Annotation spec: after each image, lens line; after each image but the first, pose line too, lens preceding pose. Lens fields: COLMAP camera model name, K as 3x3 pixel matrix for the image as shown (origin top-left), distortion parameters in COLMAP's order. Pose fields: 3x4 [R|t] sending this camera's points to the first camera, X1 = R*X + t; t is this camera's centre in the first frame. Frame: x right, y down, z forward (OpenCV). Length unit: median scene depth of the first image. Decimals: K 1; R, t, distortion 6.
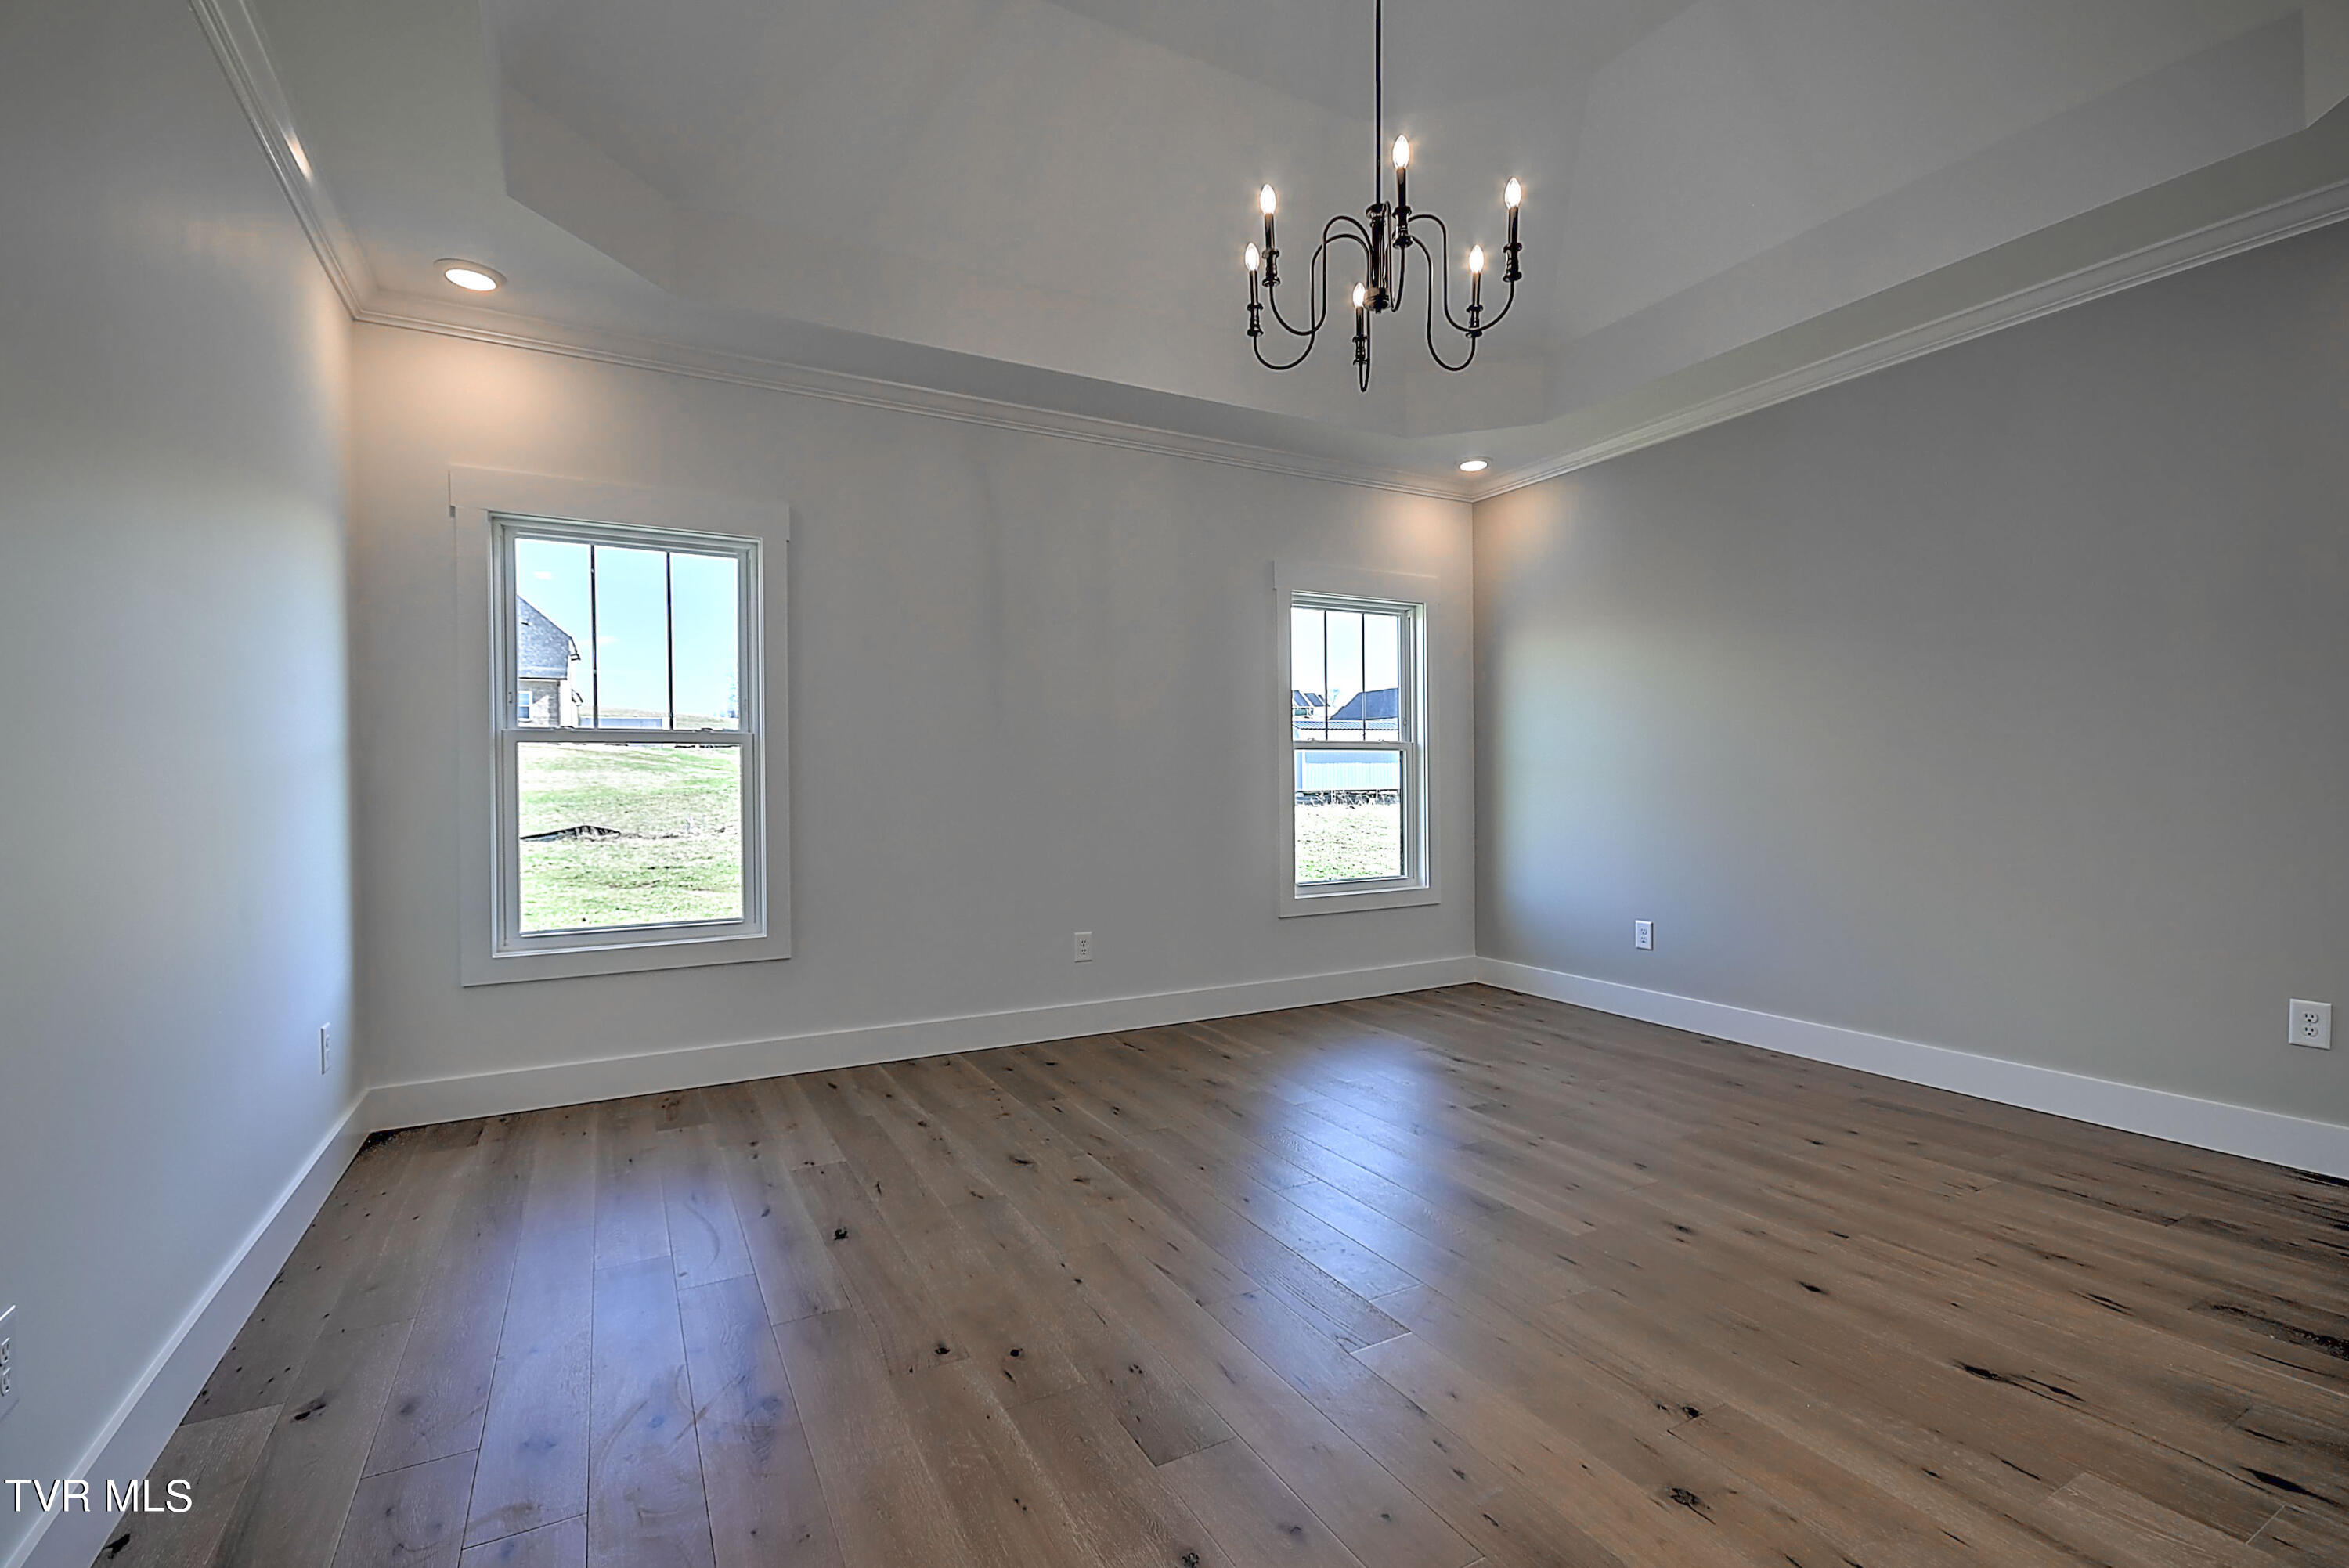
lens RADIAL K [[1031.9, 0, 1161.3], [0, 1031.9, 779.2], [0, 0, 1]] dist [0.013319, -0.004548]
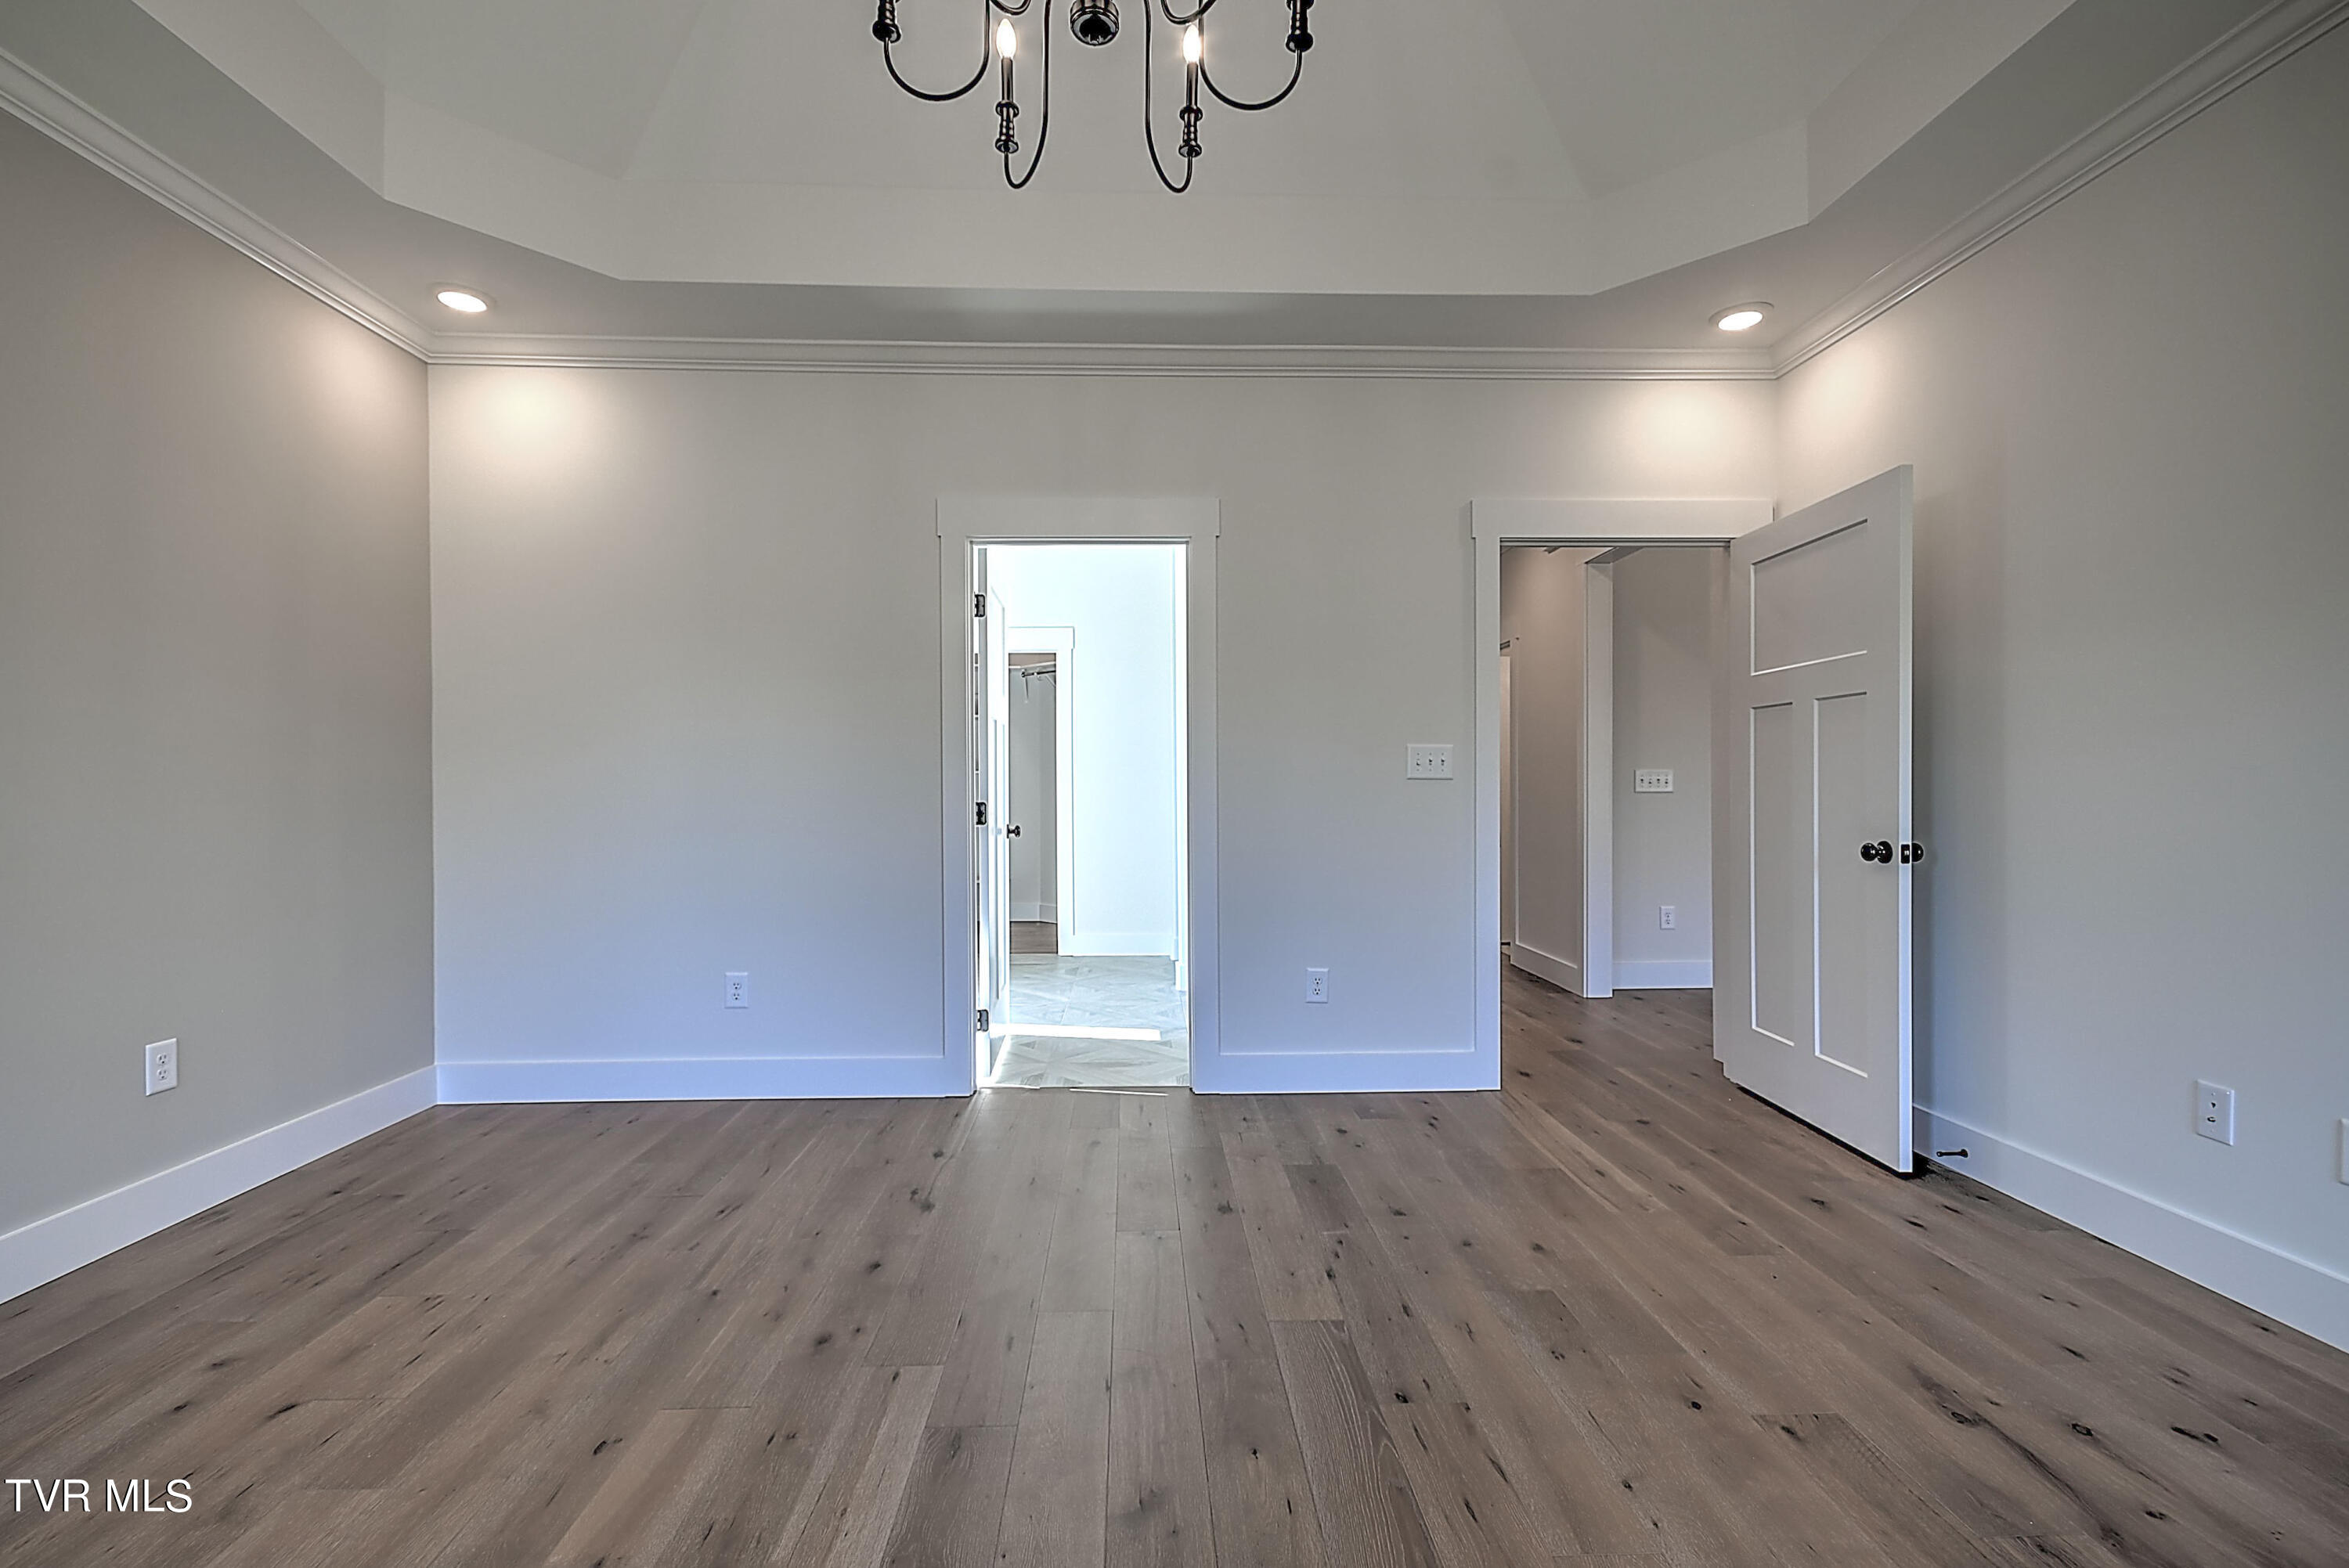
lens RADIAL K [[1031.9, 0, 1166.0], [0, 1031.9, 790.8], [0, 0, 1]] dist [0.013319, -0.004548]
pose [[-0.895822, 0.009184, 0.444319, -0.087807], [0.009356, 0.999955, -0.001805, 0.003149], [-0.444315, 0.002540, -0.895867, 1.324227]]
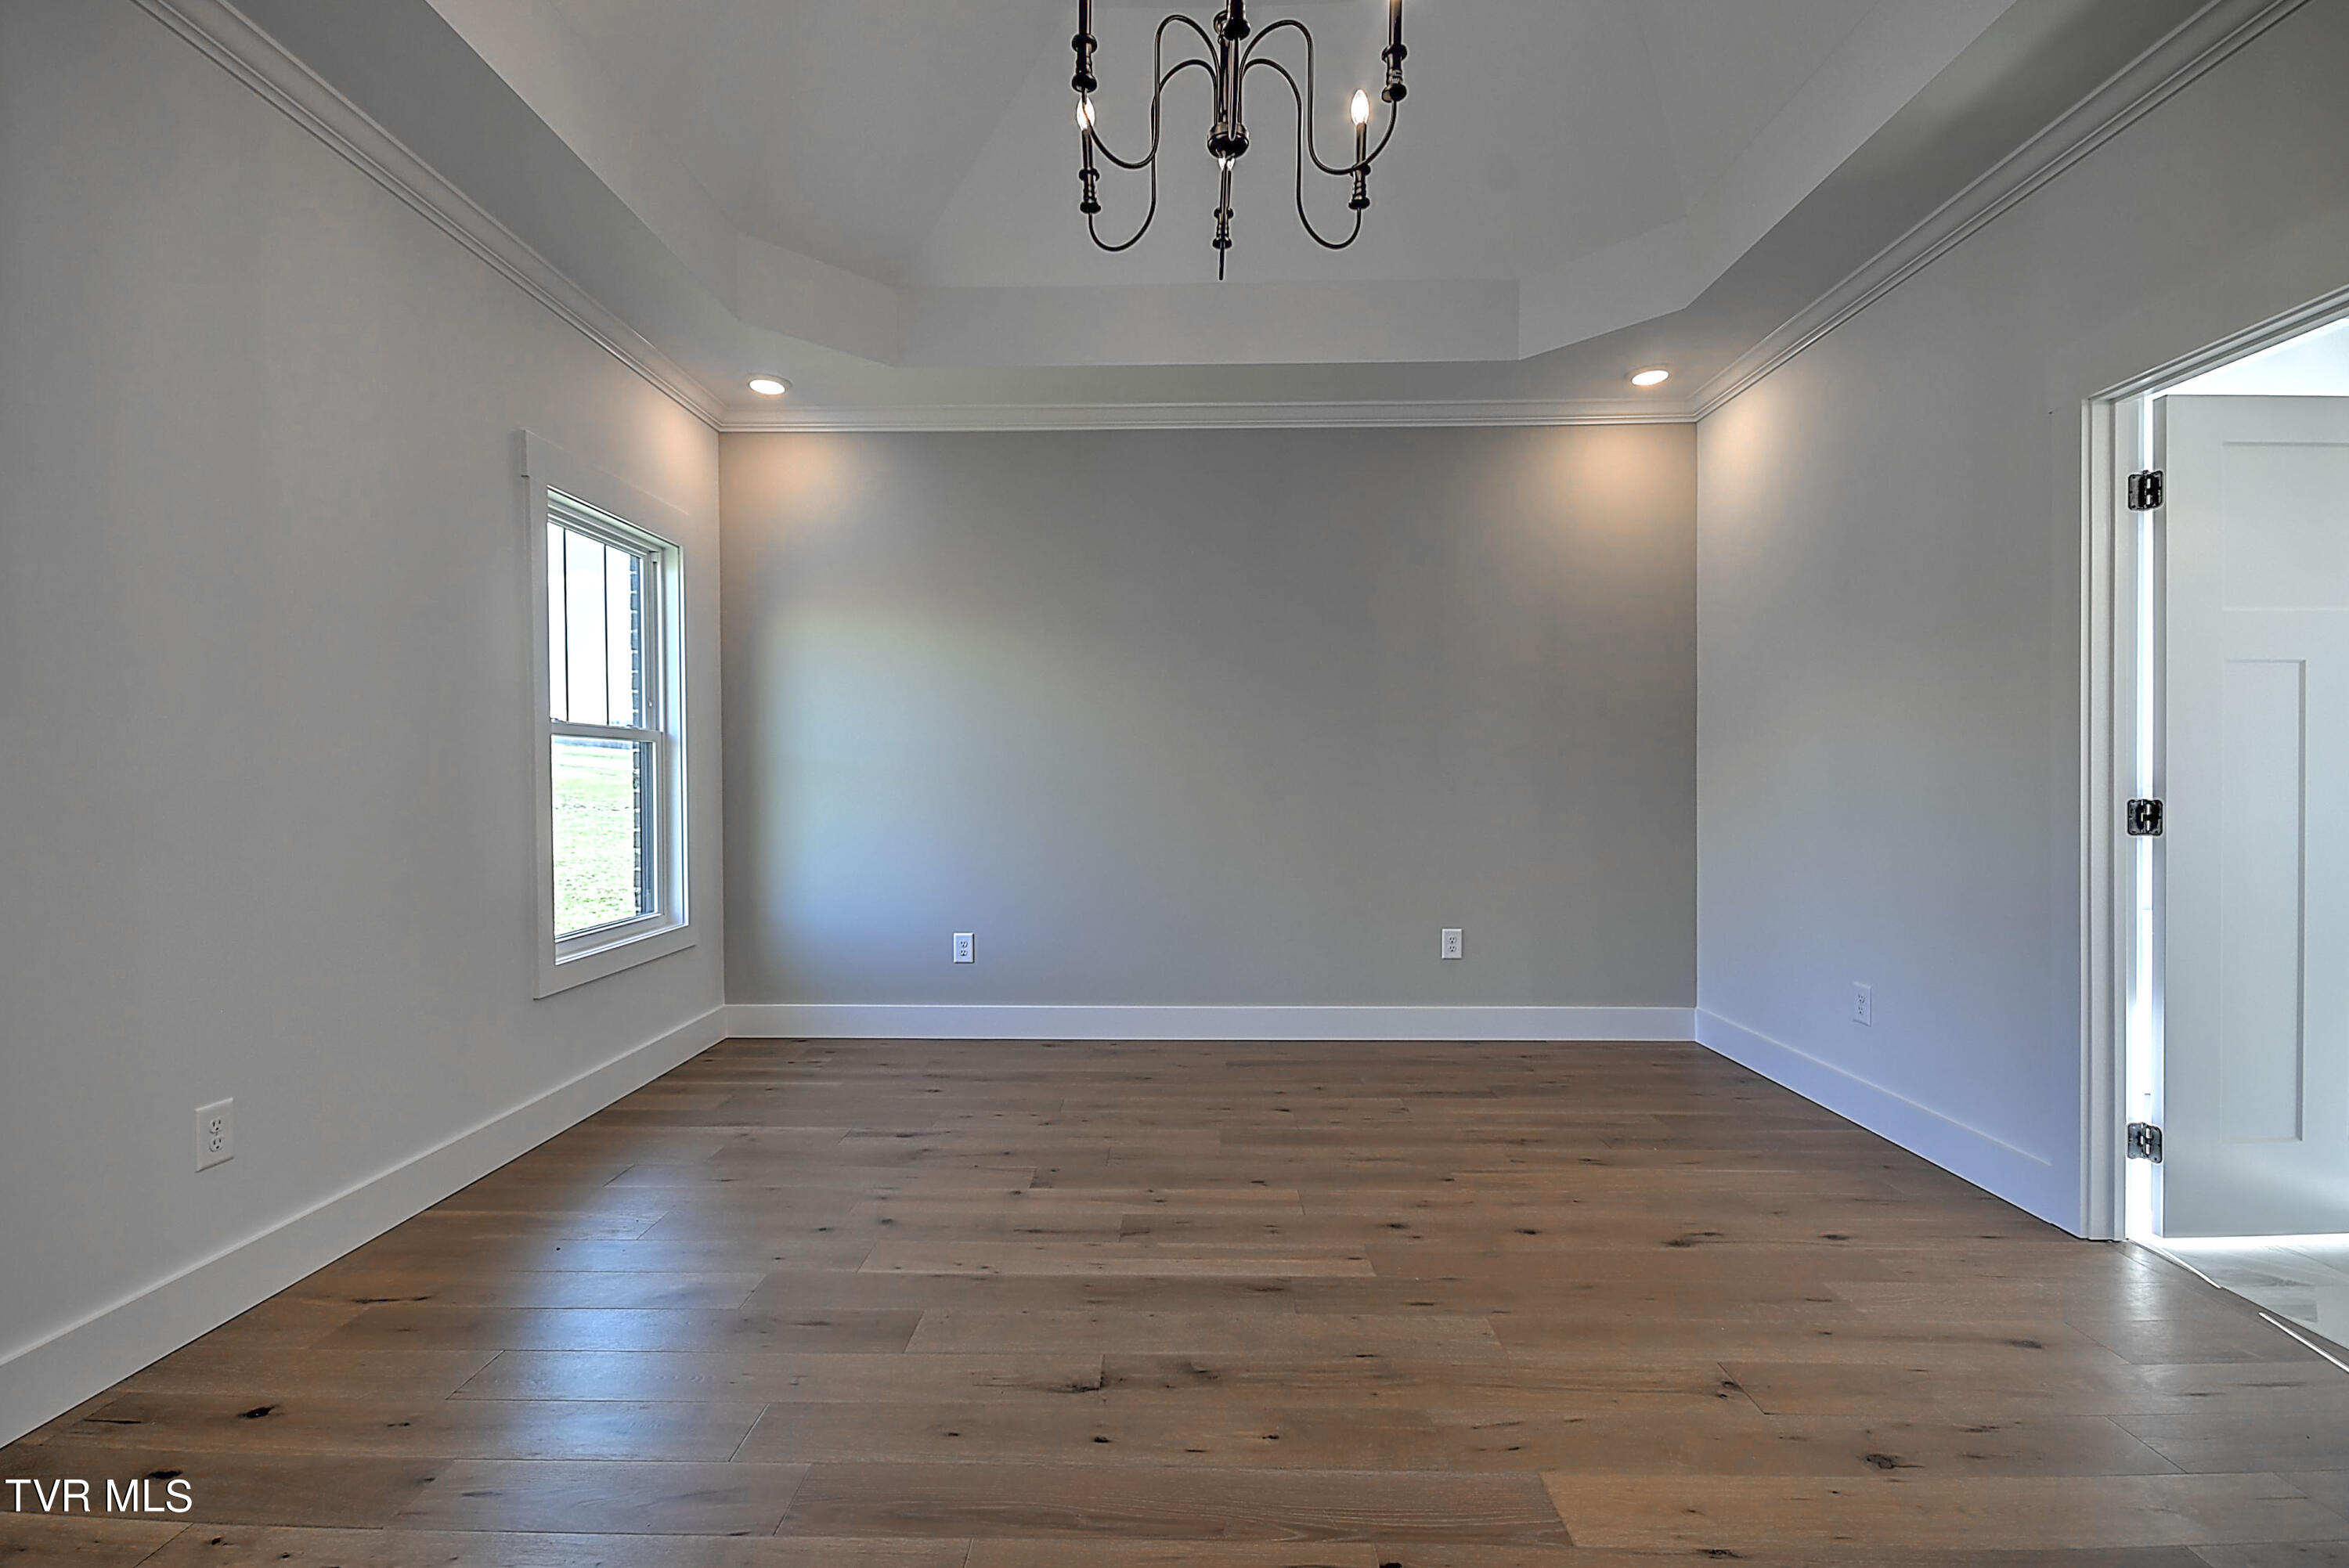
lens RADIAL K [[1031.9, 0, 1158.3], [0, 1031.9, 790.5], [0, 0, 1]] dist [0.013319, -0.004548]
pose [[0.494993, -0.002082, 0.868894, -0.400786], [-0.002336, 0.999990, 0.003727, 0.004474], [-0.868894, -0.003874, 0.494984, 0.577684]]
